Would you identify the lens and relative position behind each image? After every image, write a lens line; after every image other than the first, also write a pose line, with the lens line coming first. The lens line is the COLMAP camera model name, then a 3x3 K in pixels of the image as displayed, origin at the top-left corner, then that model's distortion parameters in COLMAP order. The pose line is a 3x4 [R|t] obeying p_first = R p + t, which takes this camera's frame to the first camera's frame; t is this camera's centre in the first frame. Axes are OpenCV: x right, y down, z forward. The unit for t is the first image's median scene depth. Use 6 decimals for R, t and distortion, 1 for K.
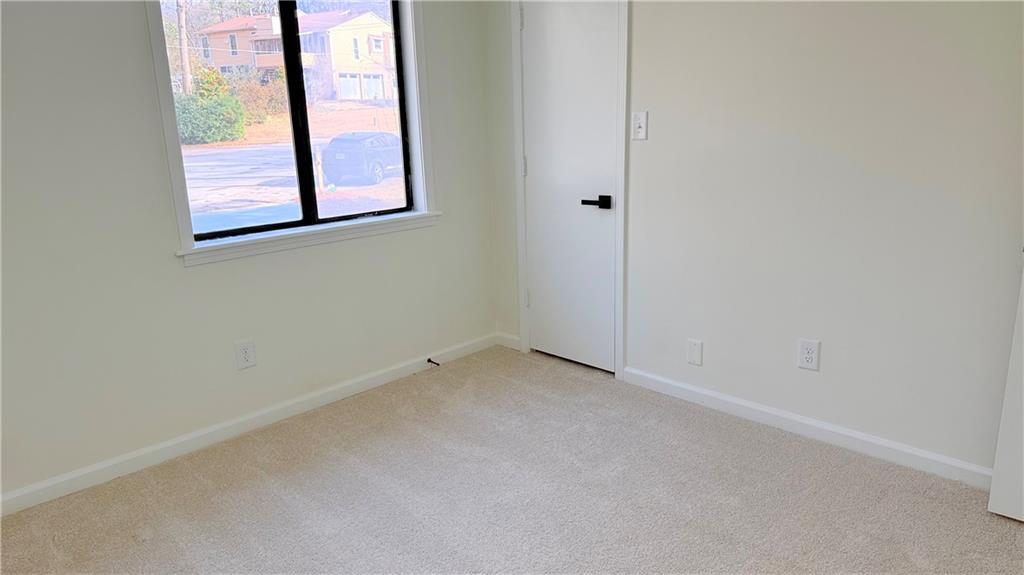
lens RADIAL K [[716.5, 0, 512.0], [0, 716.5, 287.5], [0, 0, 1]] dist [0.143589, -0.254951]
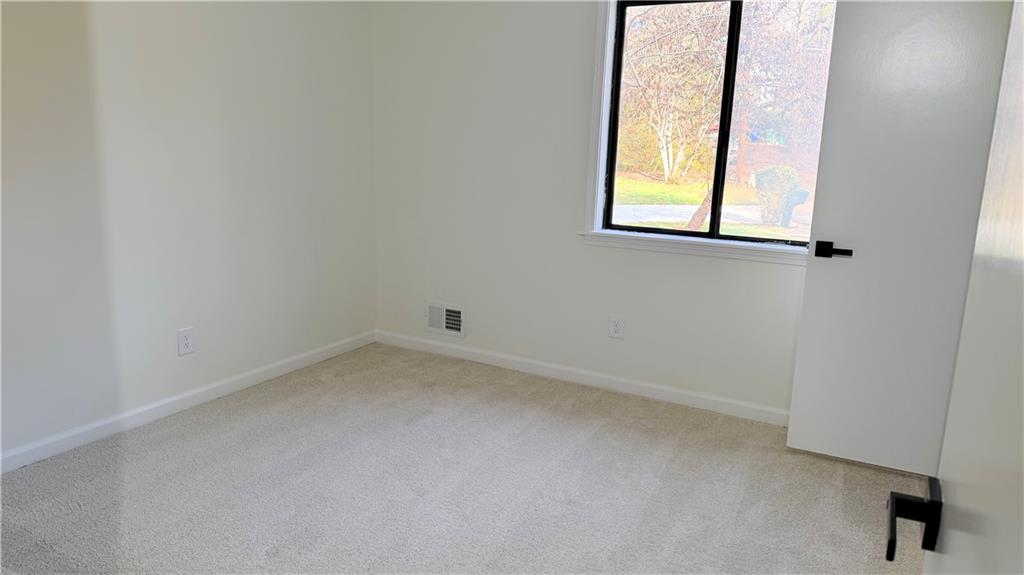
lens RADIAL K [[716.5, 0, 512.0], [0, 716.5, 287.5], [0, 0, 1]] dist [0.143589, -0.254951]
pose [[0.262374, 0.229430, -0.937295, 0.604843], [-0.273142, 0.949257, 0.155898, -0.095552], [0.925502, 0.215111, 0.311727, 0.385890]]
